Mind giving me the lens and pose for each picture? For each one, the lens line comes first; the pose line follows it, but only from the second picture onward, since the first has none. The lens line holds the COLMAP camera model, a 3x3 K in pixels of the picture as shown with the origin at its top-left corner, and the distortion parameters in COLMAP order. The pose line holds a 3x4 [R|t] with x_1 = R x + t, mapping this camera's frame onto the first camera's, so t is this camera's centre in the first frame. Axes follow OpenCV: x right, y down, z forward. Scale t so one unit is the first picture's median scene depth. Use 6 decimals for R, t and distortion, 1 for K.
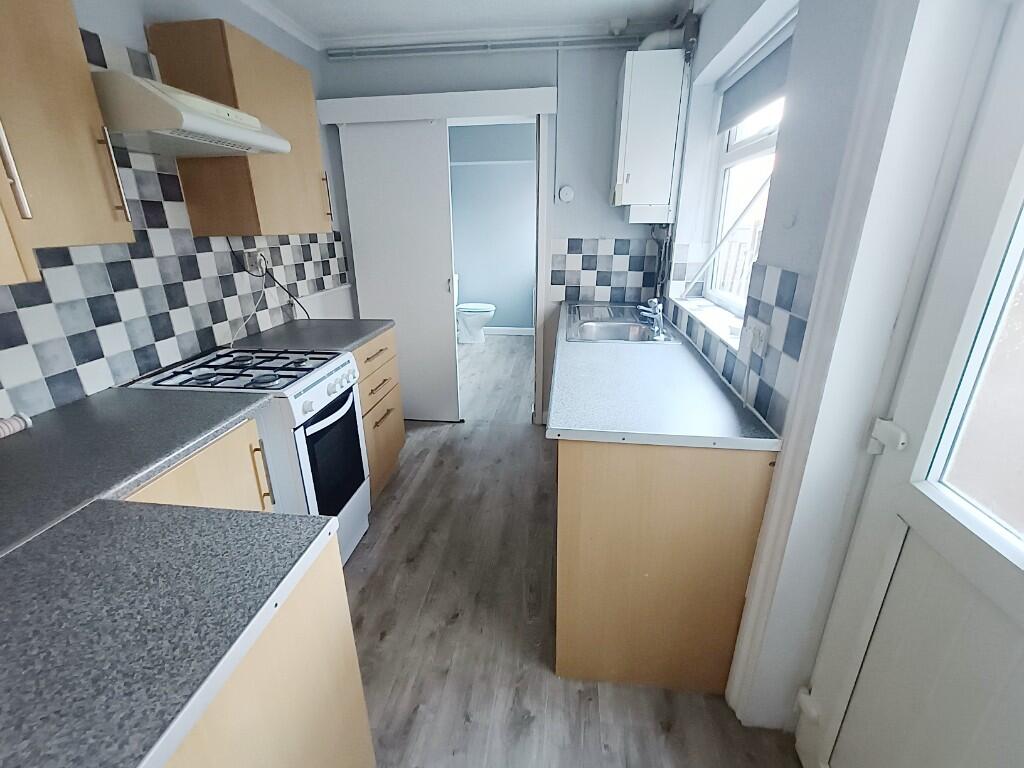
lens RADIAL K [[460.5, 0, 508.8], [0, 460.5, 379.7], [0, 0, 1]] dist [0.000408, -0.001613]
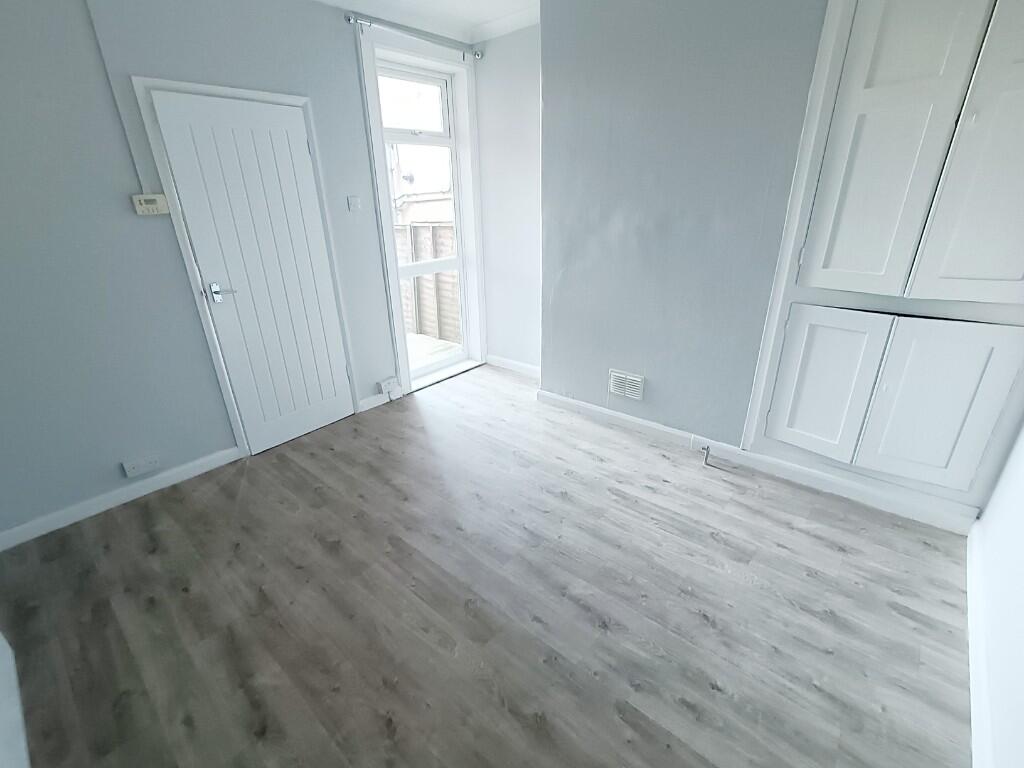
lens RADIAL K [[460.5, 0, 509.1], [0, 460.5, 392.3], [0, 0, 1]] dist [0.000408, -0.001613]
pose [[0.564226, -0.352241, 0.746710, -0.860786], [0.309396, 0.928724, 0.204317, -0.240876], [-0.765456, 0.115748, 0.632992, 0.616852]]
